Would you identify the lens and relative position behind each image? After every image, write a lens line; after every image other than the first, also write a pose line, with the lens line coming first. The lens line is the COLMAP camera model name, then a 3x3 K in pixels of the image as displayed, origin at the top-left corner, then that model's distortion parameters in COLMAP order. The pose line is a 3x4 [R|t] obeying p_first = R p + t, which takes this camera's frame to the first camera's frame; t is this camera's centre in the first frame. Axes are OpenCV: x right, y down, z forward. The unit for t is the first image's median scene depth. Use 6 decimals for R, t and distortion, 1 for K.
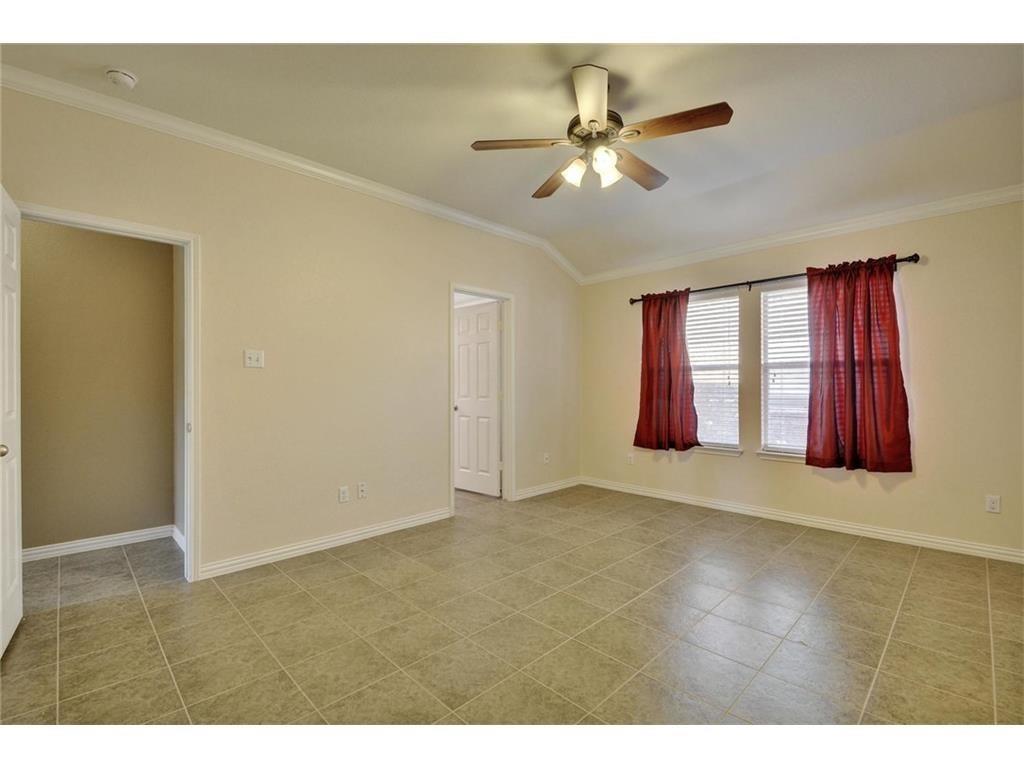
lens RADIAL K [[461.7, 0, 503.0], [0, 461.7, 385.0], [0, 0, 1]] dist [0.013721, -0.022690]
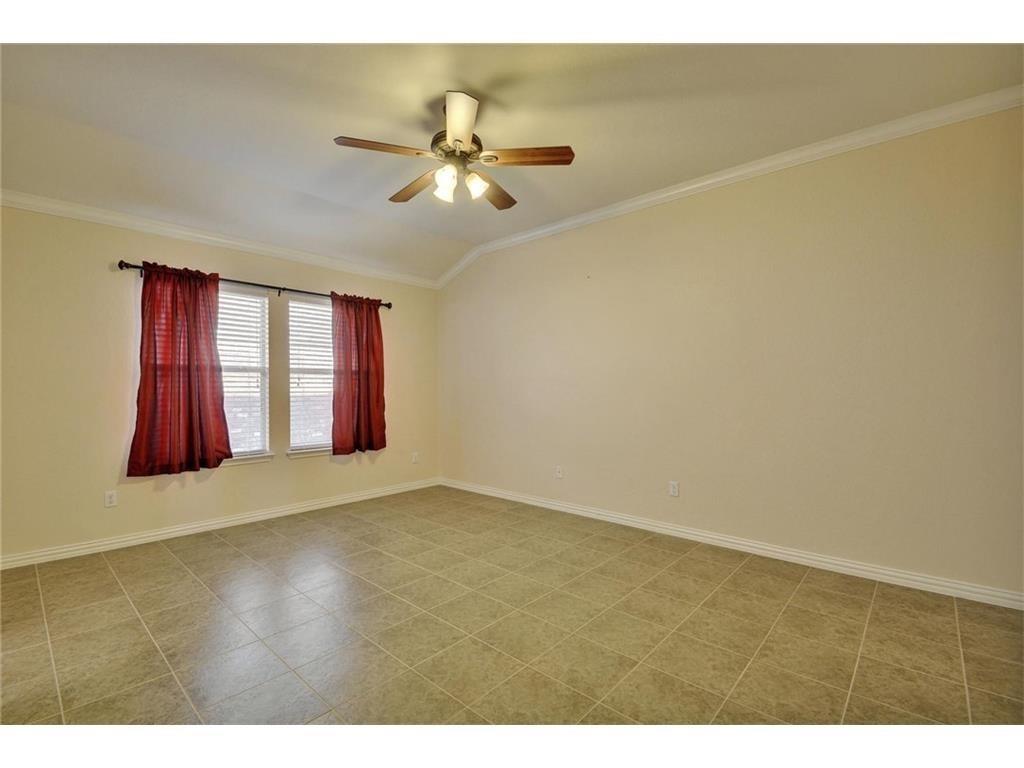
lens RADIAL K [[461.7, 0, 503.0], [0, 461.7, 385.0], [0, 0, 1]] dist [0.013721, -0.022690]
pose [[-0.069274, 0.009408, 0.997553, -0.529887], [-0.002229, 0.999952, -0.009585, 0.000941], [-0.997595, -0.002888, -0.069250, 0.593821]]
